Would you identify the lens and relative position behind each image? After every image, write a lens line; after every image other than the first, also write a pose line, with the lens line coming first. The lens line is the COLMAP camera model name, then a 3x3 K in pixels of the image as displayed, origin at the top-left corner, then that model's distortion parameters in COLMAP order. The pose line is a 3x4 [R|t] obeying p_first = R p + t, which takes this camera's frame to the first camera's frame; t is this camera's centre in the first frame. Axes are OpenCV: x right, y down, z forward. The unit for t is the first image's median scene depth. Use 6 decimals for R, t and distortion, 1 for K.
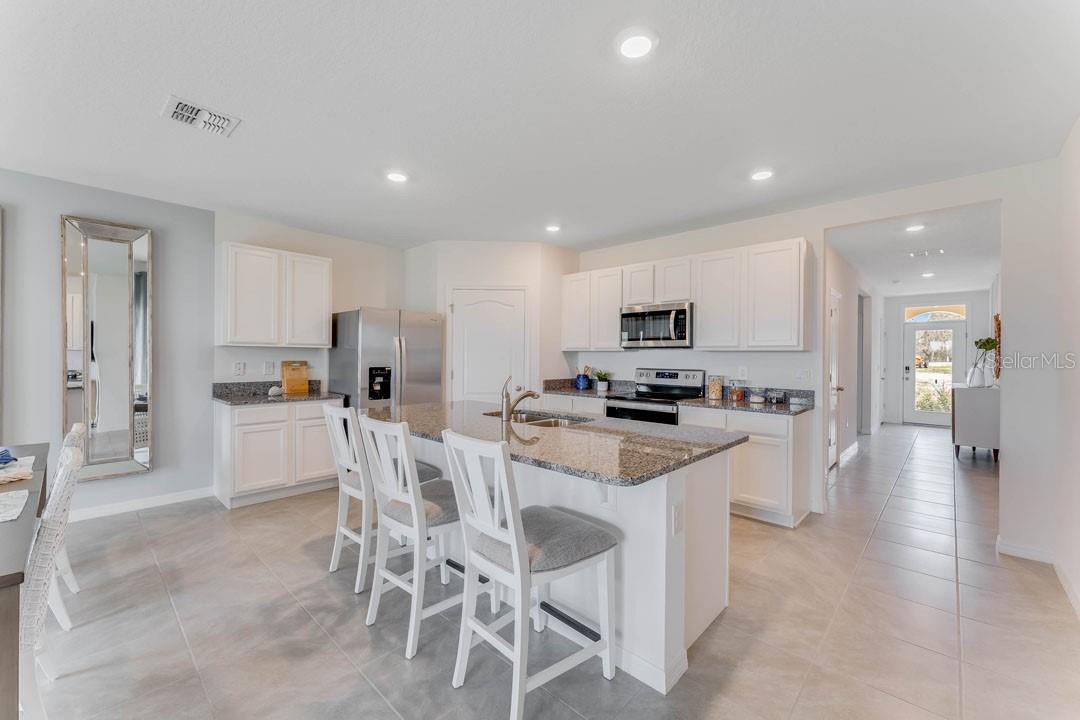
lens RADIAL K [[433.0, 0, 540.0], [0, 433.0, 360.0], [0, 0, 1]] dist [0.000138, 0.000178]
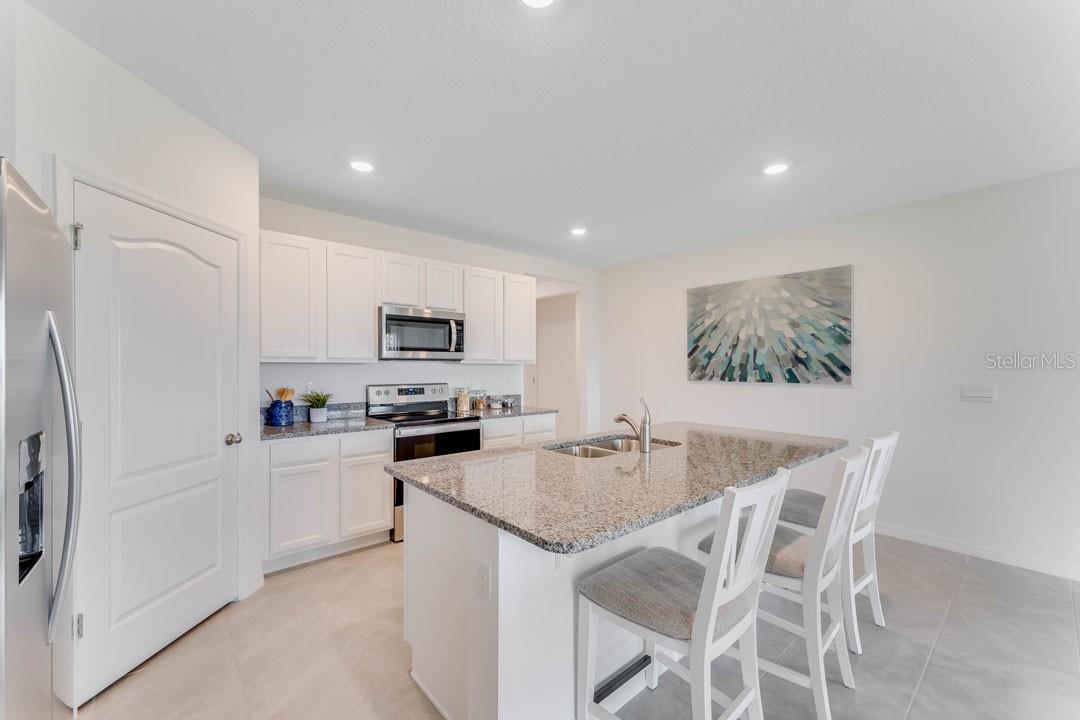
lens RADIAL K [[432.8, 0, 541.6], [0, 432.8, 365.5], [0, 0, 1]] dist [0.002450, 0.000248]
pose [[0.093258, -0.006497, 0.995621, -0.567610], [0.005382, 0.999967, 0.006021, -0.020788], [-0.995627, 0.004797, 0.093290, 0.686361]]
